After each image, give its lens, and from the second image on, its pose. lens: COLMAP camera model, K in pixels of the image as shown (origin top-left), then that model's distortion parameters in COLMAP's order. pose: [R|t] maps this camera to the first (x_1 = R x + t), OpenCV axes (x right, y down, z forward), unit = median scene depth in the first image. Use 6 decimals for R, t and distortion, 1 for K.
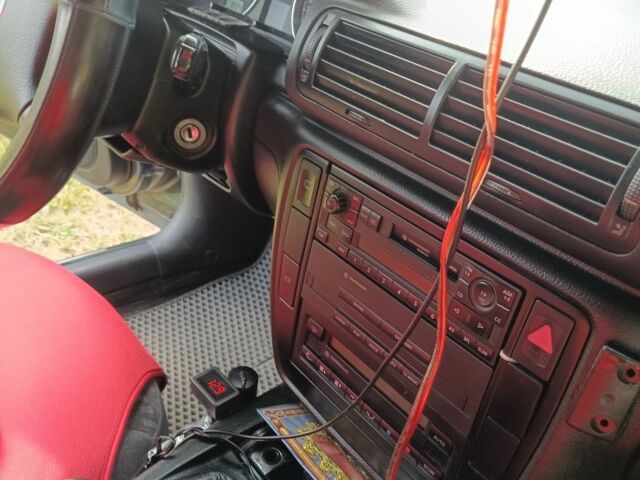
lens RADIAL K [[629.9, 0, 324.2], [0, 629.9, 240.2], [0, 0, 1]] dist [0.101981, -0.169487]
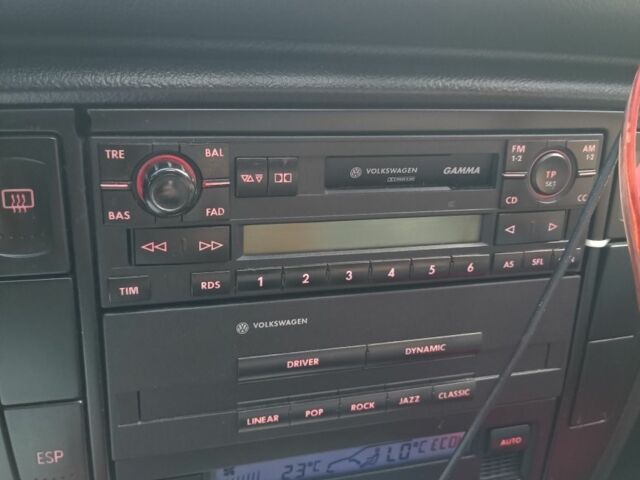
lens RADIAL K [[629.9, 0, 324.2], [0, 629.9, 240.2], [0, 0, 1]] dist [0.101981, -0.169487]
pose [[0.393316, -0.457531, 0.797476, -0.302490], [0.435124, 0.856727, 0.276921, -0.107495], [-0.809920, 0.238083, 0.536047, 0.776169]]
